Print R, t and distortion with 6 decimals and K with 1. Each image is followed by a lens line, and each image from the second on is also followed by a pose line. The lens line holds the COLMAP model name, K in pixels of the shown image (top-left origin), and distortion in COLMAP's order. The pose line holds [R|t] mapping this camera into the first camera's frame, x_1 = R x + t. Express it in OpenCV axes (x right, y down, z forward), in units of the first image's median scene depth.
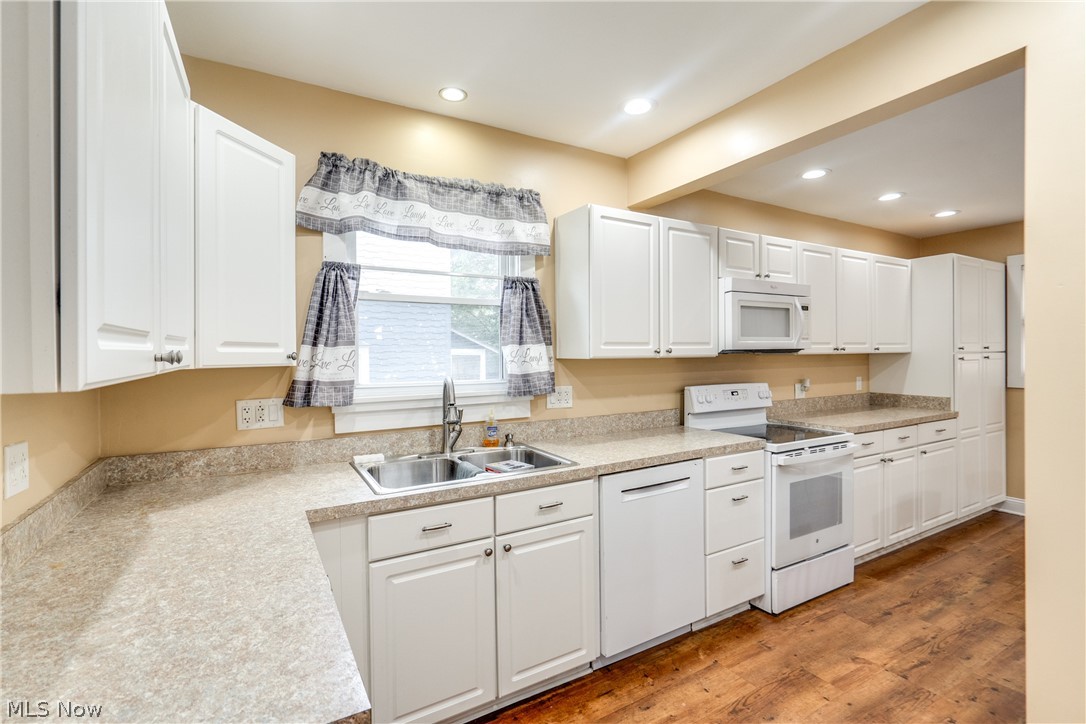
lens RADIAL K [[498.0, 0, 540.0], [0, 498.0, 357.7], [0, 0, 1]] dist [-0.006130, 0.002509]
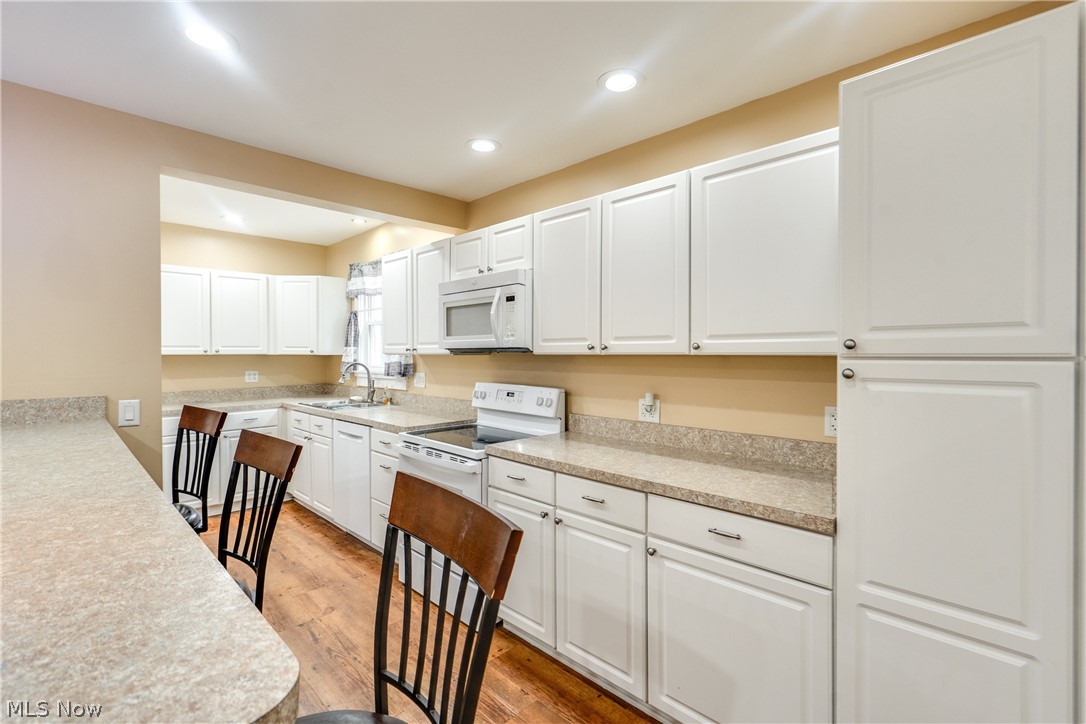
lens RADIAL K [[498.0, 0, 547.1], [0, 498.0, 357.2], [0, 0, 1]] dist [-0.006130, 0.002509]
pose [[0.259610, 0.021470, -0.965475, 1.482945], [-0.006794, 0.999769, 0.020406, -0.021254], [0.965690, 0.001262, 0.259696, 0.921507]]
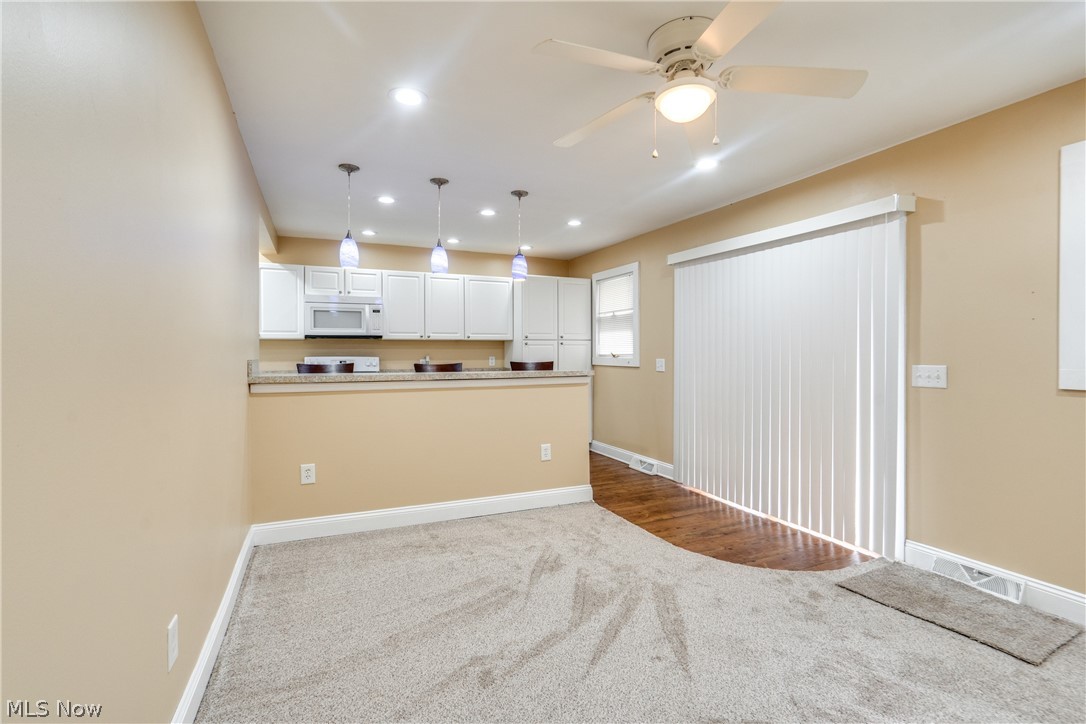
lens RADIAL K [[498.0, 0, 543.5], [0, 498.0, 358.4], [0, 0, 1]] dist [-0.006130, 0.002509]
pose [[0.995869, 0.010090, -0.090241, 1.360519], [-0.009121, 0.999896, 0.011149, 0.038249], [0.090344, -0.010280, 0.995858, -0.673034]]
